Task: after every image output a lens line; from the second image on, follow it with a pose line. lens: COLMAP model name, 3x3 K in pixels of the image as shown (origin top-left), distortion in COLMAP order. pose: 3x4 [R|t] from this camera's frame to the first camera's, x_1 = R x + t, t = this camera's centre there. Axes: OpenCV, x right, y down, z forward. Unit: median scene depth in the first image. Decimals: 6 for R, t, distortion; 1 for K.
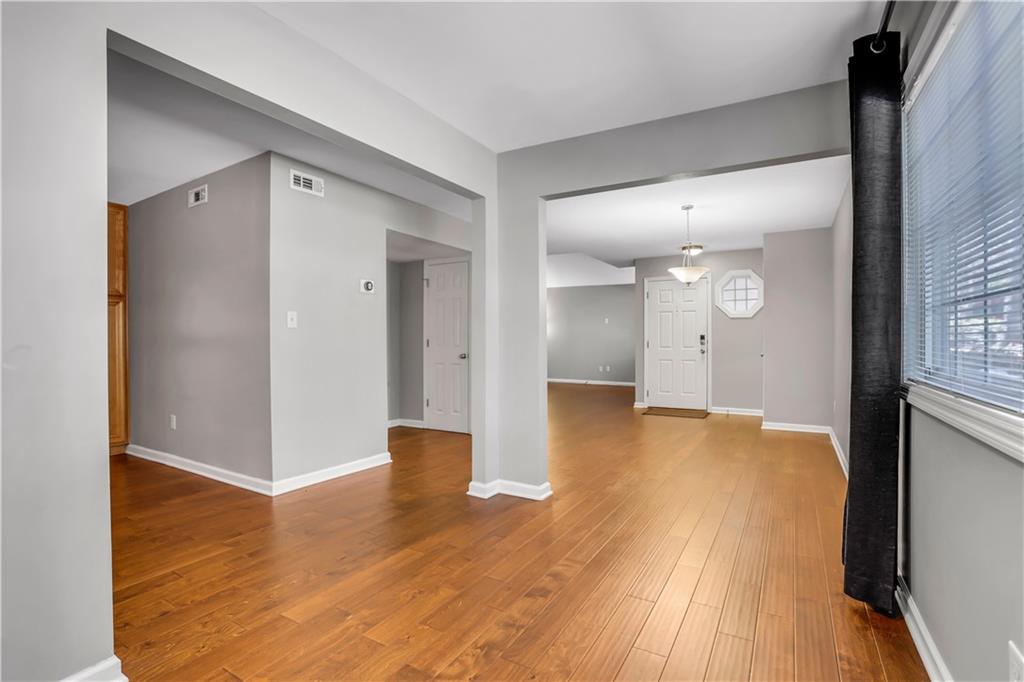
lens RADIAL K [[477.2, 0, 507.0], [0, 477.2, 337.2], [0, 0, 1]] dist [-0.060795, 0.000886]
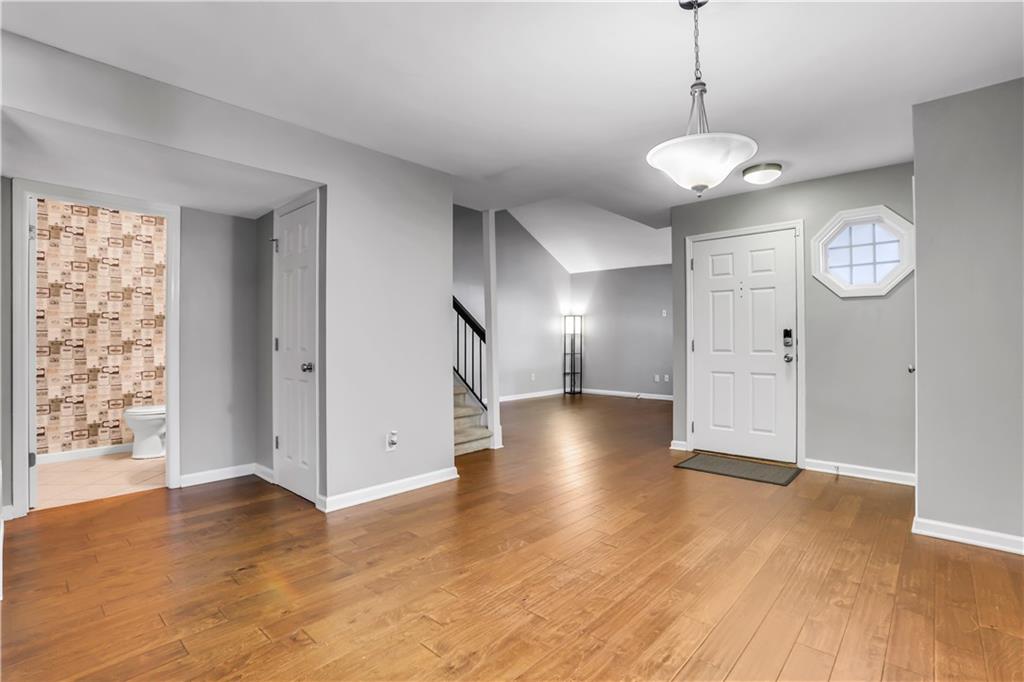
lens RADIAL K [[492.5, 0, 516.2], [0, 492.5, 341.2], [0, 0, 1]] dist [-0.039754, 0.012644]
pose [[0.983327, -0.006908, -0.181717, 0.201387], [0.006205, 0.999971, -0.004438, 0.010110], [0.181743, 0.003236, 0.983341, 0.371264]]
